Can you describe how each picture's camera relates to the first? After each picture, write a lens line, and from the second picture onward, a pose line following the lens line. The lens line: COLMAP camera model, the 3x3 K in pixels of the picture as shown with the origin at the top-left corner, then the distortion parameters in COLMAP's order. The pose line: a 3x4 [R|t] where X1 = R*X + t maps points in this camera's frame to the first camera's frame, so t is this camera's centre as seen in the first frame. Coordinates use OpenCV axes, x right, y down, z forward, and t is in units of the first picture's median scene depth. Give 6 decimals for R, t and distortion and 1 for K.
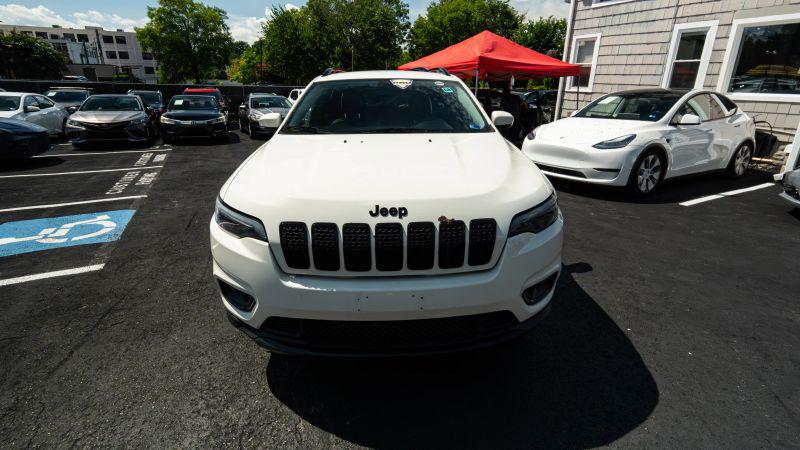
lens RADIAL K [[371.6, 0, 398.8], [0, 371.6, 197.6], [0, 0, 1]] dist [-0.005151, 0.000624]
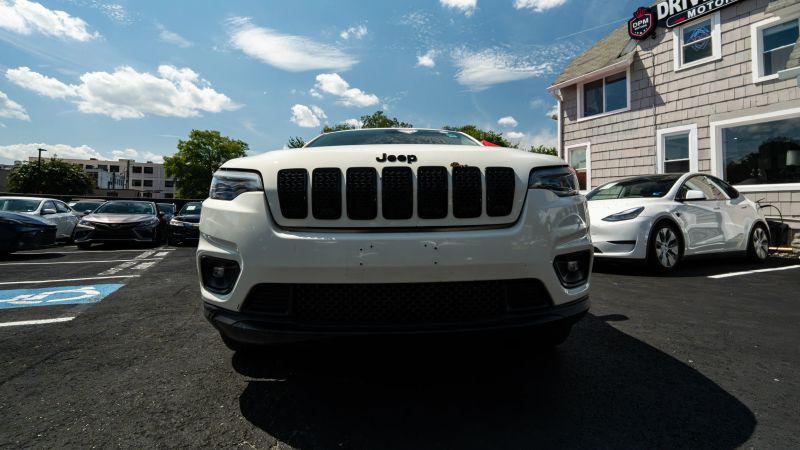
lens RADIAL K [[371.6, 0, 399.4], [0, 371.6, 192.1], [0, 0, 1]] dist [-0.005151, 0.000624]
pose [[0.999923, -0.006525, -0.010535, -0.003326], [0.002519, 0.939436, -0.342716, 0.128355], [0.012134, 0.342663, 0.939380, 0.045791]]
